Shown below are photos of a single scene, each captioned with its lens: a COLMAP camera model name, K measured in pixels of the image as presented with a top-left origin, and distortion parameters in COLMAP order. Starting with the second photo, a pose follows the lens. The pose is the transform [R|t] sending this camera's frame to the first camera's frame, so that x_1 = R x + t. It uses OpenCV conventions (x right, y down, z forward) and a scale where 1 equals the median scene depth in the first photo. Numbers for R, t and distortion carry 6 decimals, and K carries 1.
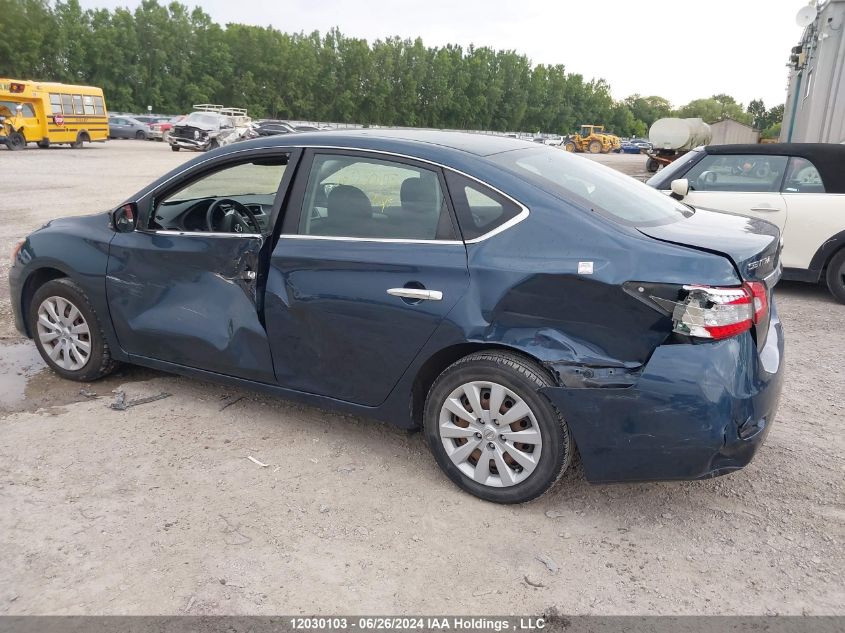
lens RADIAL K [[659.1, 0, 433.7], [0, 659.1, 311.1], [0, 0, 1]] dist [0.056144, -0.113511]
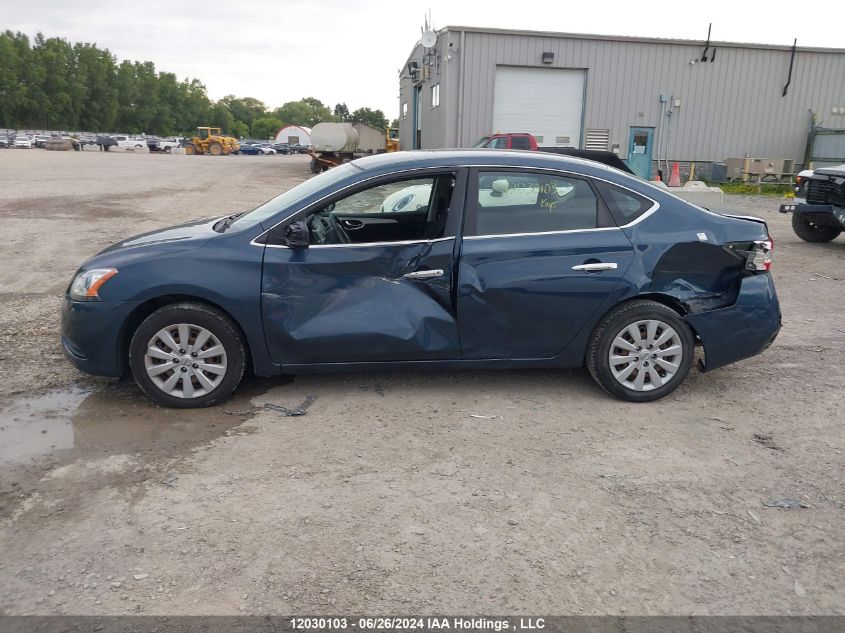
lens RADIAL K [[669.4, 0, 416.4], [0, 669.4, 318.6], [0, 0, 1]] dist [0.002506, -0.011518]
pose [[0.847836, -0.144167, 0.510284, -0.104514], [0.140394, 0.989019, 0.046157, -0.003550], [-0.511335, 0.032507, 0.858766, -0.003123]]
